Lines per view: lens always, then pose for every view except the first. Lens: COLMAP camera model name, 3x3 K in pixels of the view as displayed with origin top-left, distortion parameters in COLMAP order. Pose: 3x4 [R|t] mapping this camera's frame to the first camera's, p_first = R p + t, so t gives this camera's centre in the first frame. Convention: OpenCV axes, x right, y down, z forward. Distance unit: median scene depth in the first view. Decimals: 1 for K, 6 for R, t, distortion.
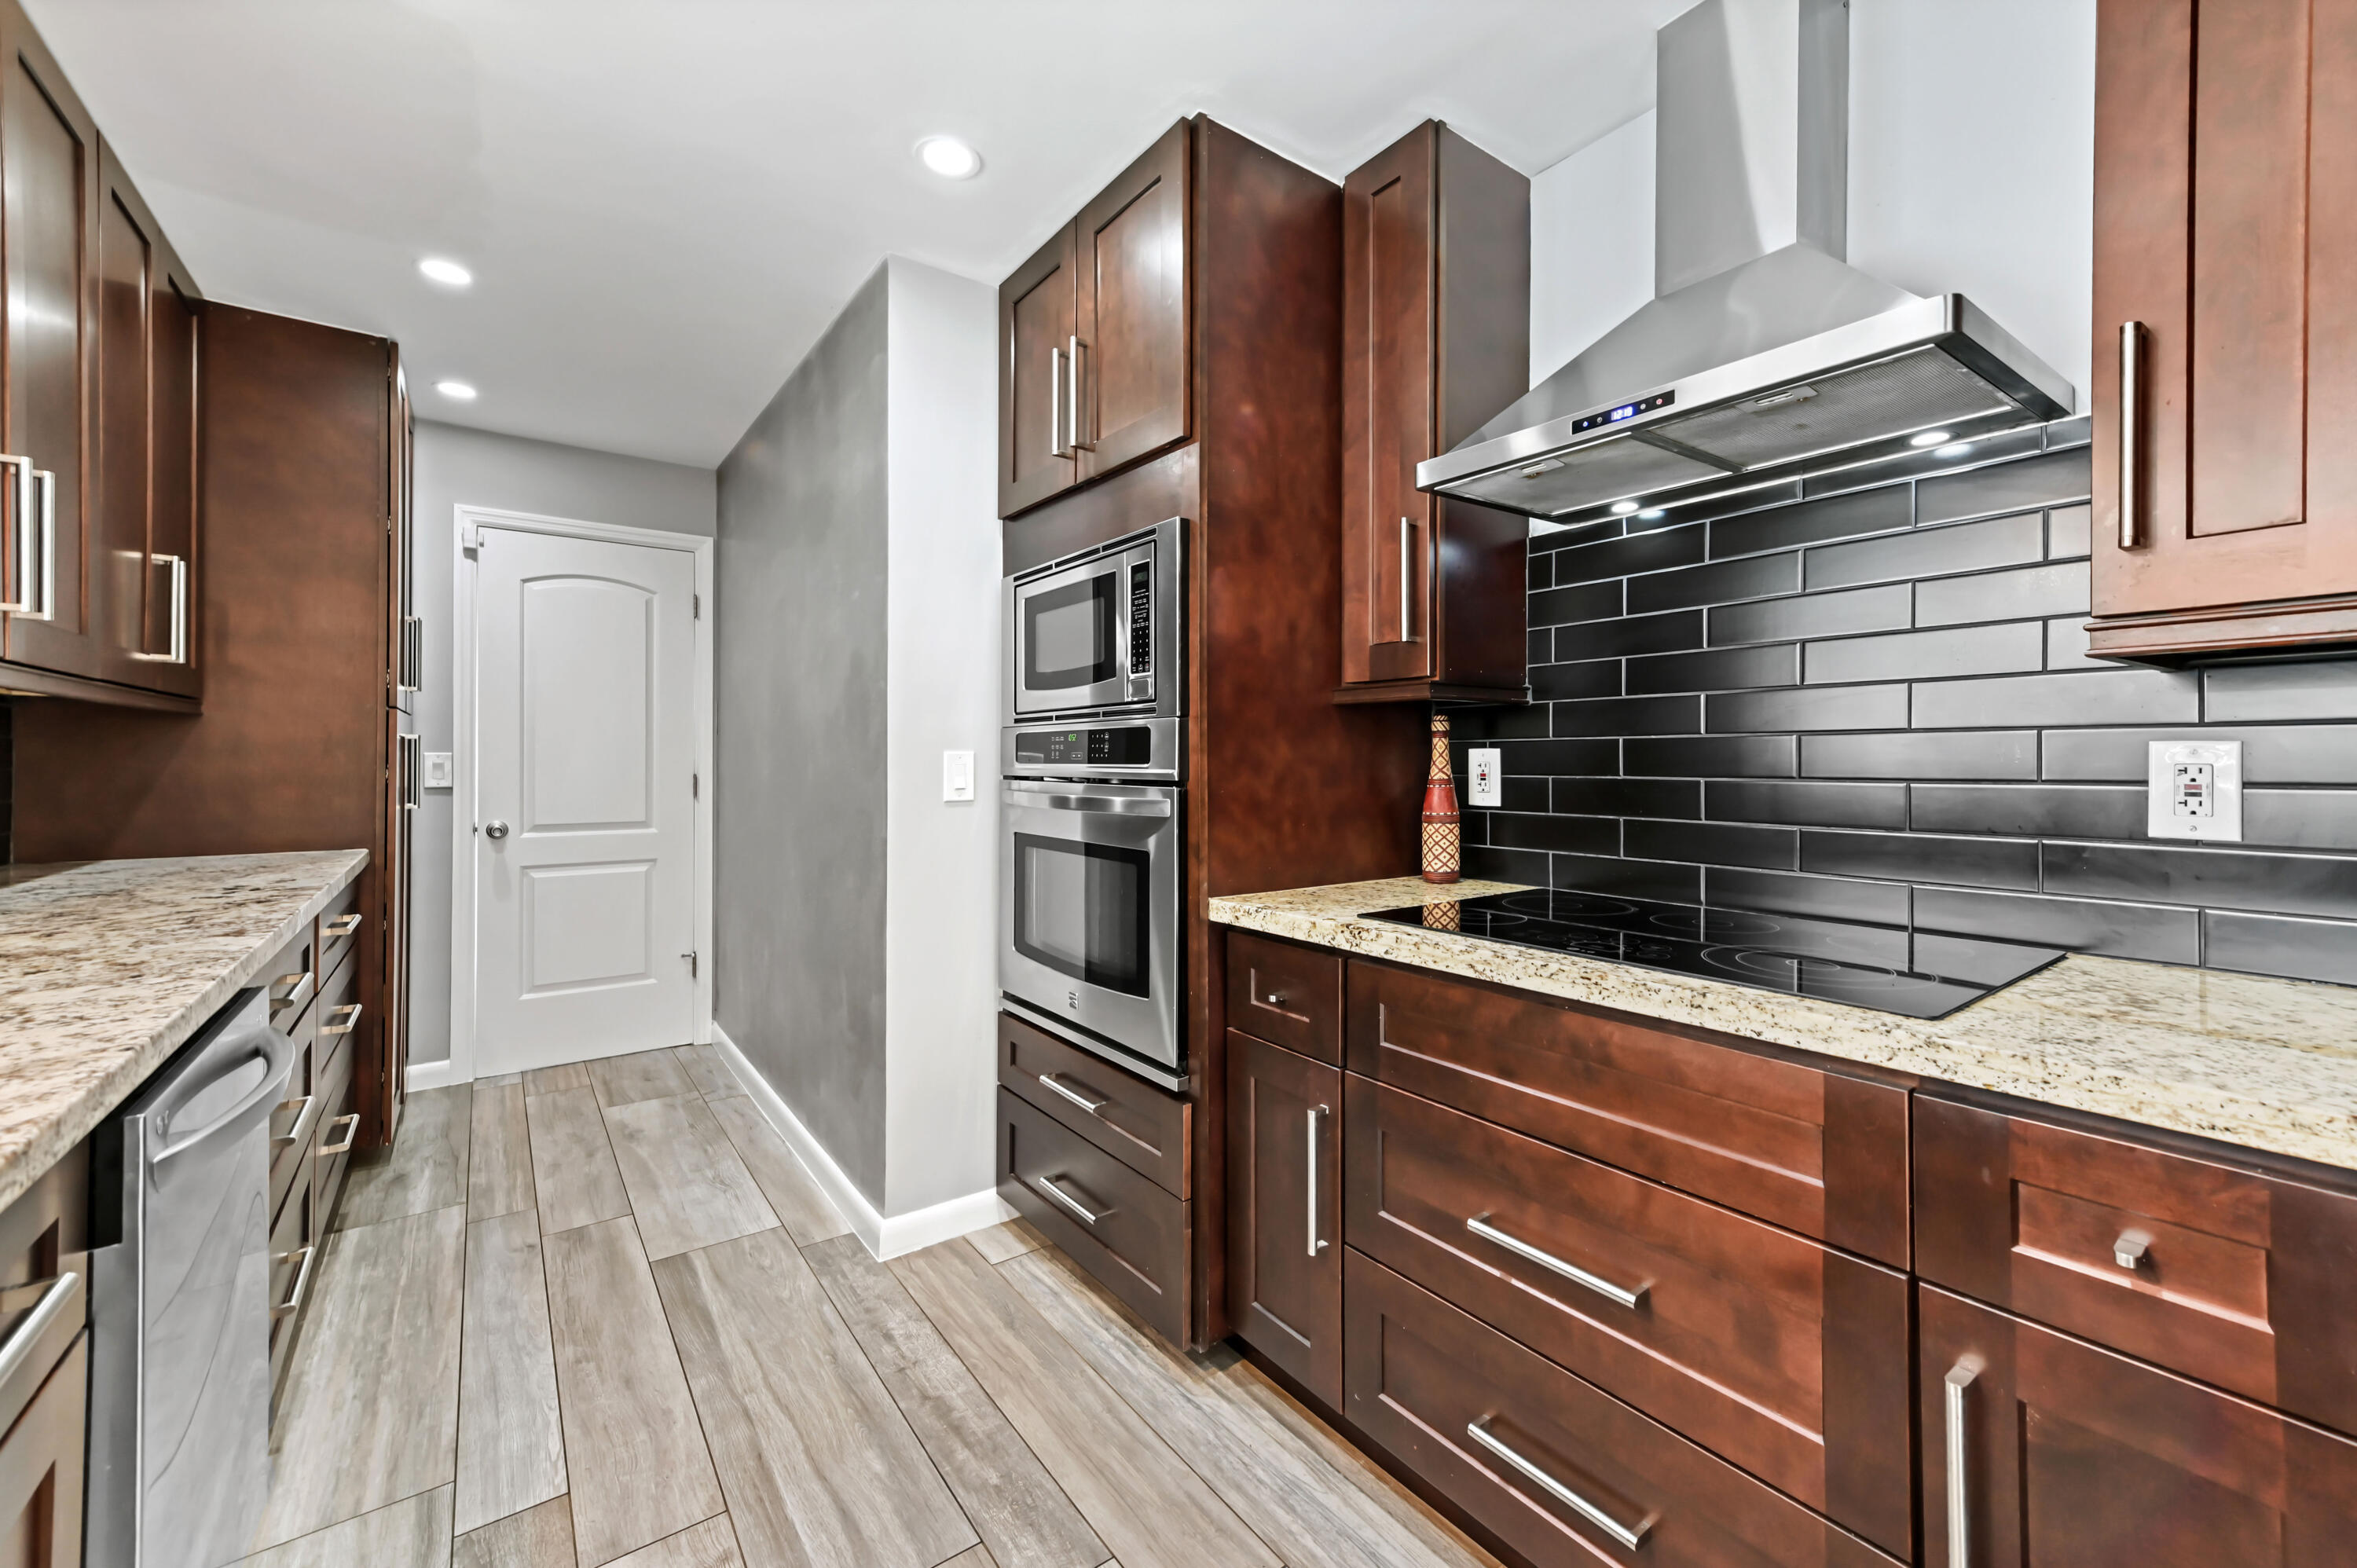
lens RADIAL K [[933.7, 0, 1184.0], [0, 933.7, 769.7], [0, 0, 1]] dist [0.000841, 0.000082]
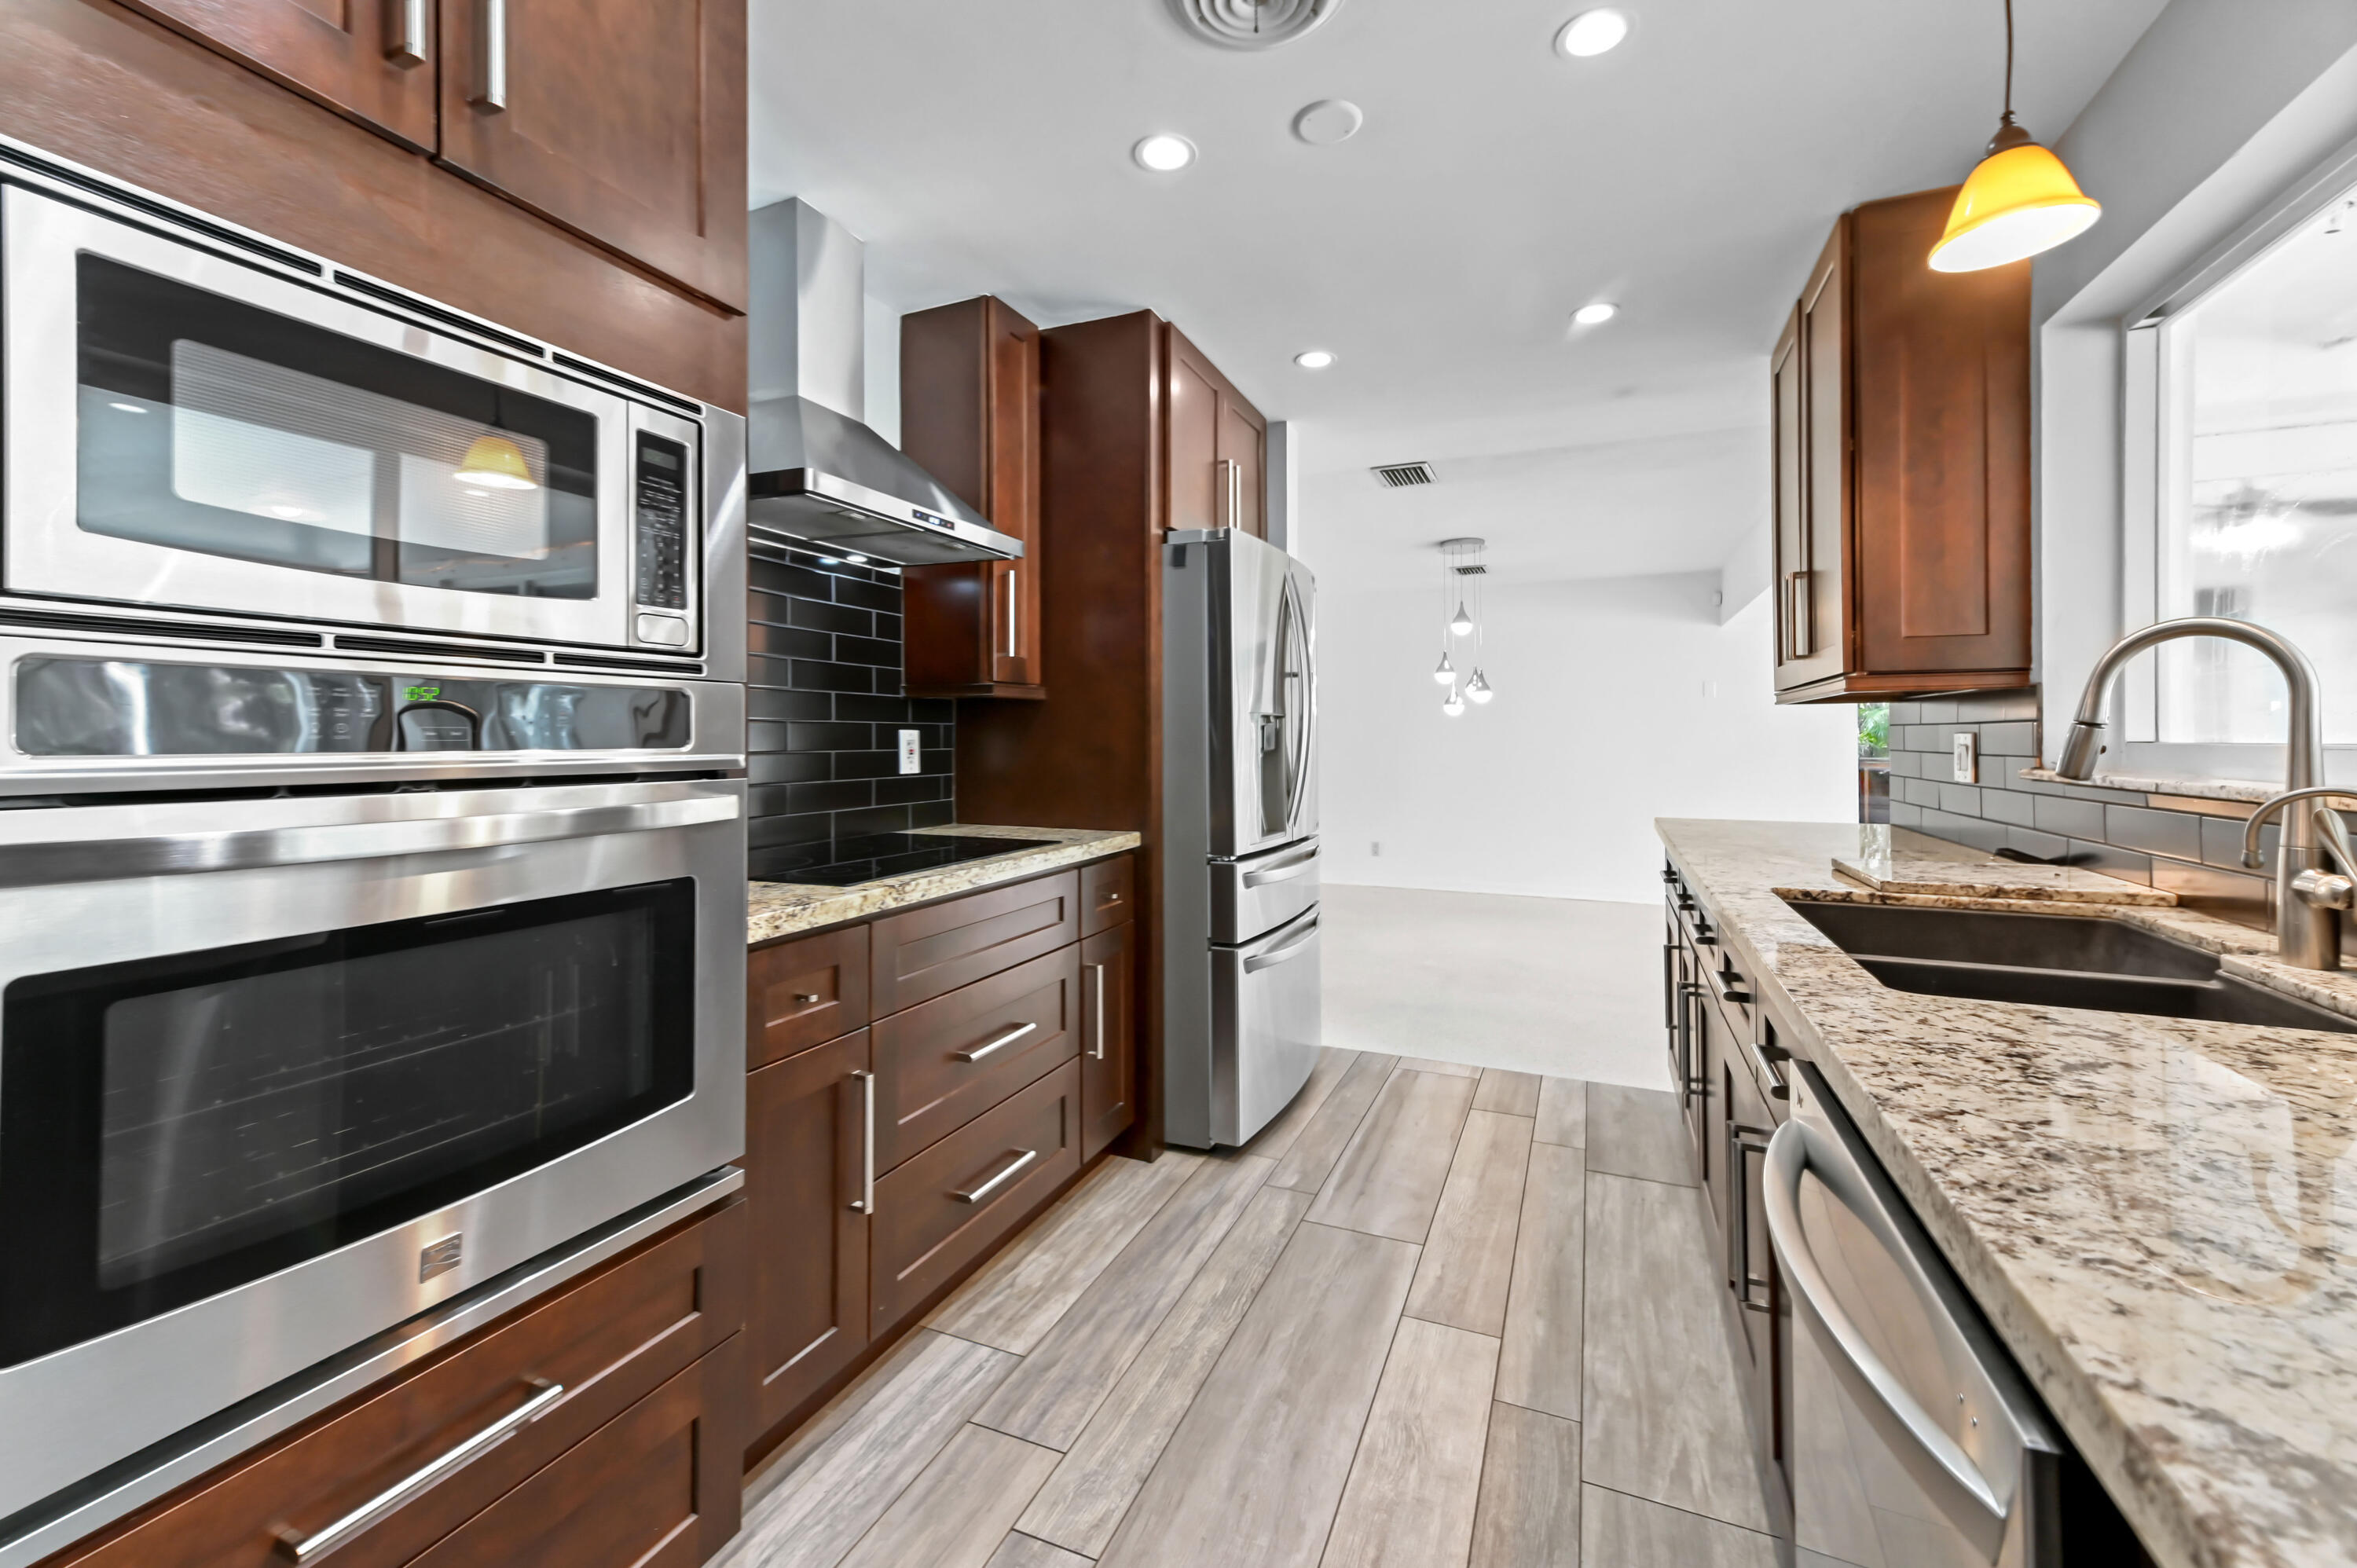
lens RADIAL K [[961.0, 0, 1182.8], [0, 961.0, 725.9], [0, 0, 1]] dist [0.000250, 0.000040]
pose [[-0.506756, 0.007626, 0.862056, -0.910383], [0.004795, 0.999970, -0.006028, -0.017237], [-0.862076, 0.001079, -0.506778, 1.160573]]
